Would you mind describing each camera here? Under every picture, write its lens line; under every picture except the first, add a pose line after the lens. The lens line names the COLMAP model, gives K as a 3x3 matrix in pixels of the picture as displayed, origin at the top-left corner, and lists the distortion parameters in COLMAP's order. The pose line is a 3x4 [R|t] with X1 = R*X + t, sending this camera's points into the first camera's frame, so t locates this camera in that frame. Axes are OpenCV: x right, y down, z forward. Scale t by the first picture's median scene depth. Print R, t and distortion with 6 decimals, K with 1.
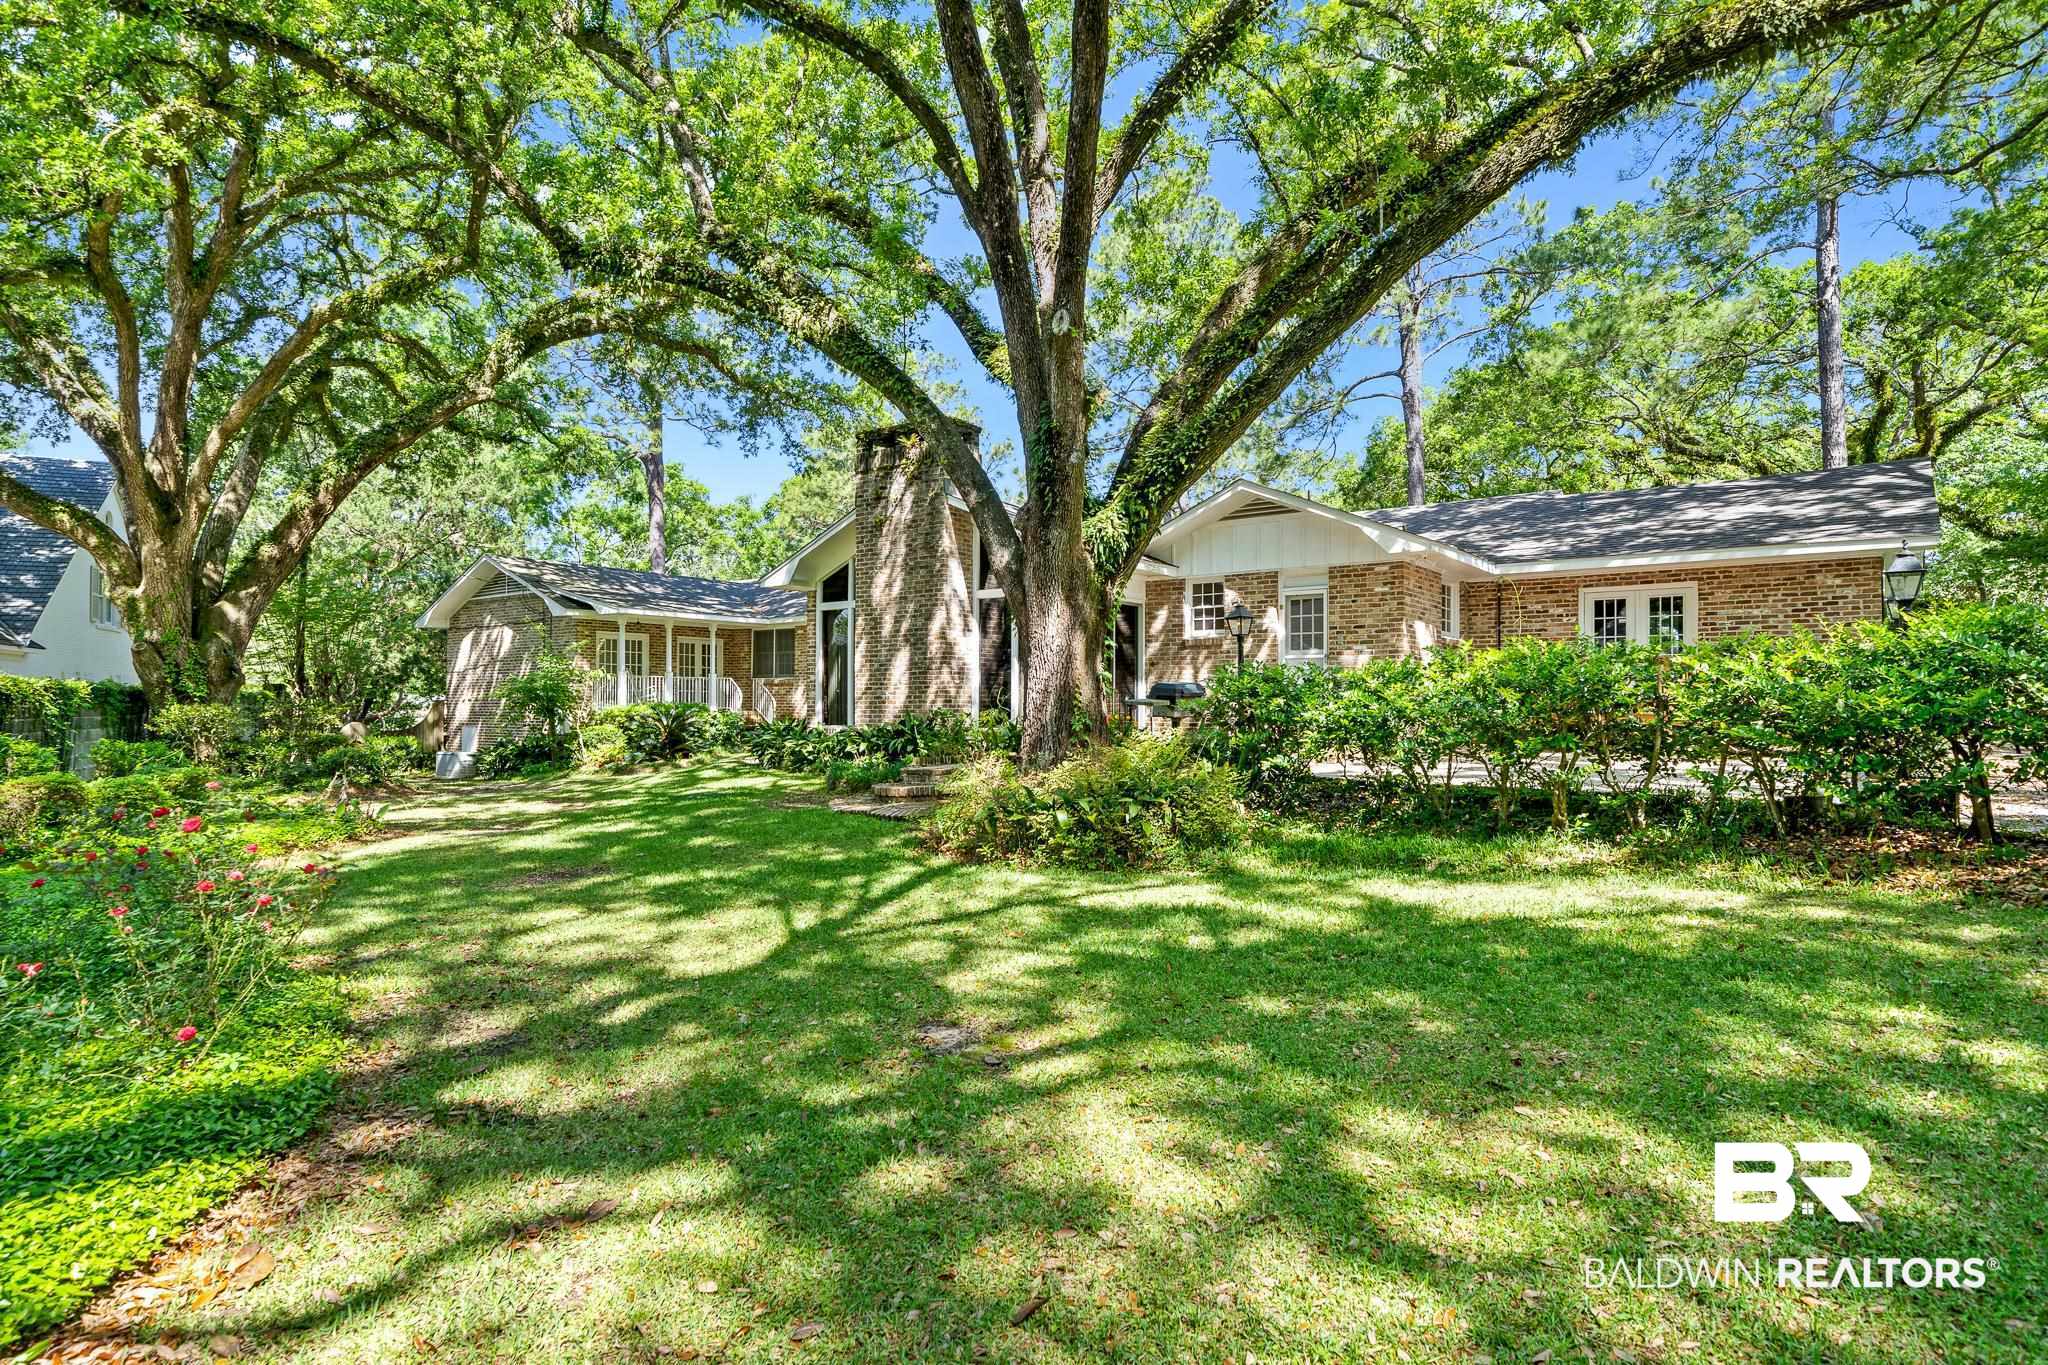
lens RADIAL K [[1104.6, 0, 1024.0], [0, 1104.6, 682.5], [0, 0, 1]] dist [-0.073354, -0.000019]
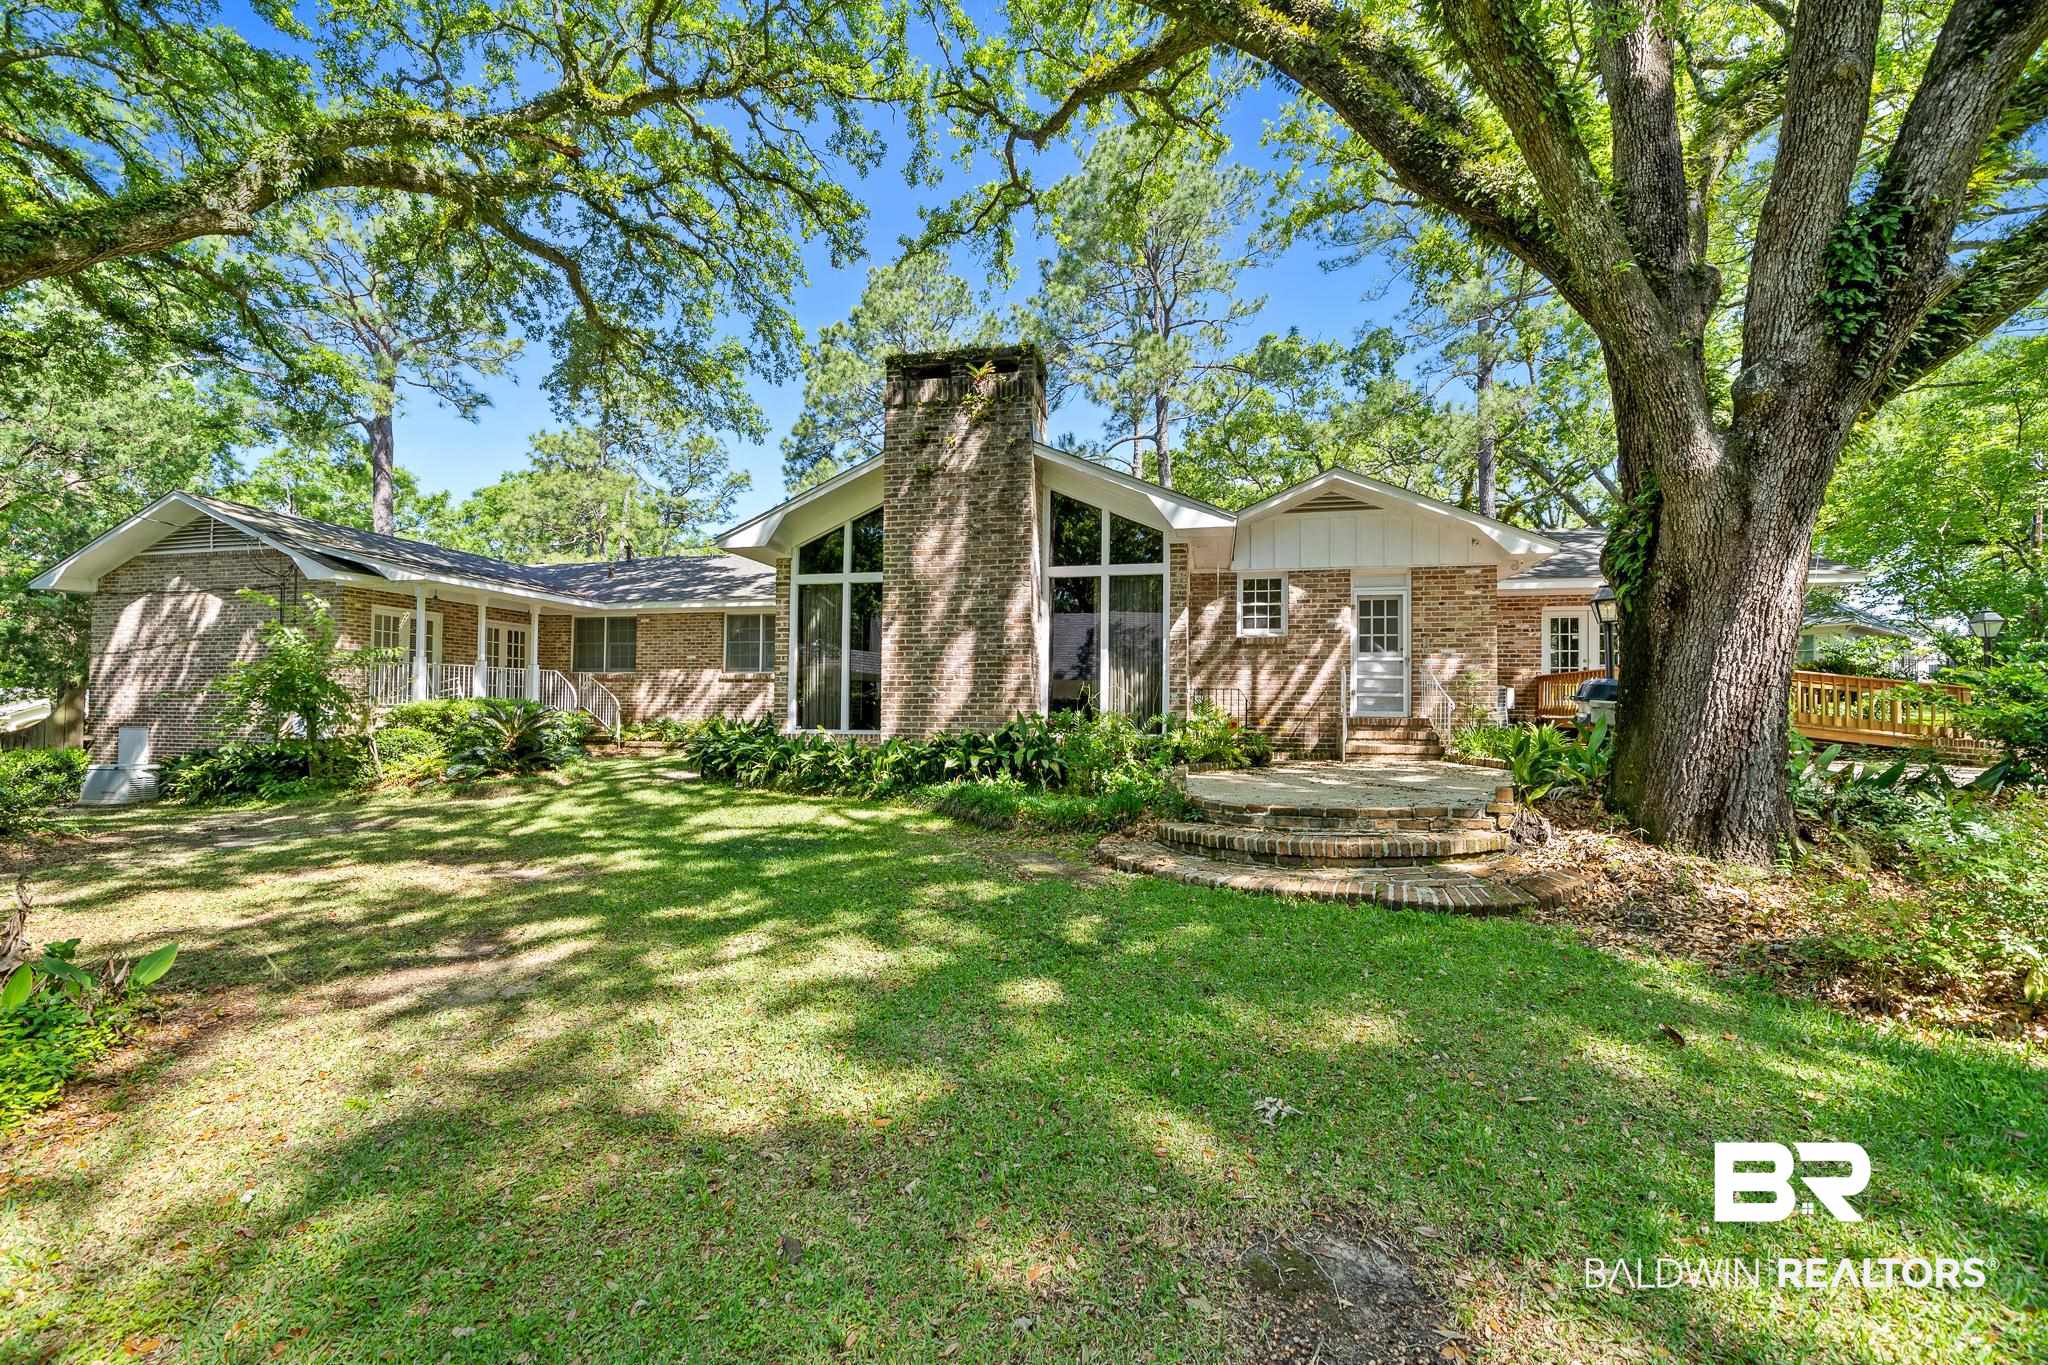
lens RADIAL K [[830.0, 0, 1024.0], [0, 830.0, 682.5], [0, 0, 1]] dist [-0.024422, -0.000155]
pose [[0.914482, 0.021682, 0.404045, -0.301326], [-0.017405, 0.999747, -0.014257, 0.011802], [-0.404252, 0.006005, 0.914628, 0.431470]]
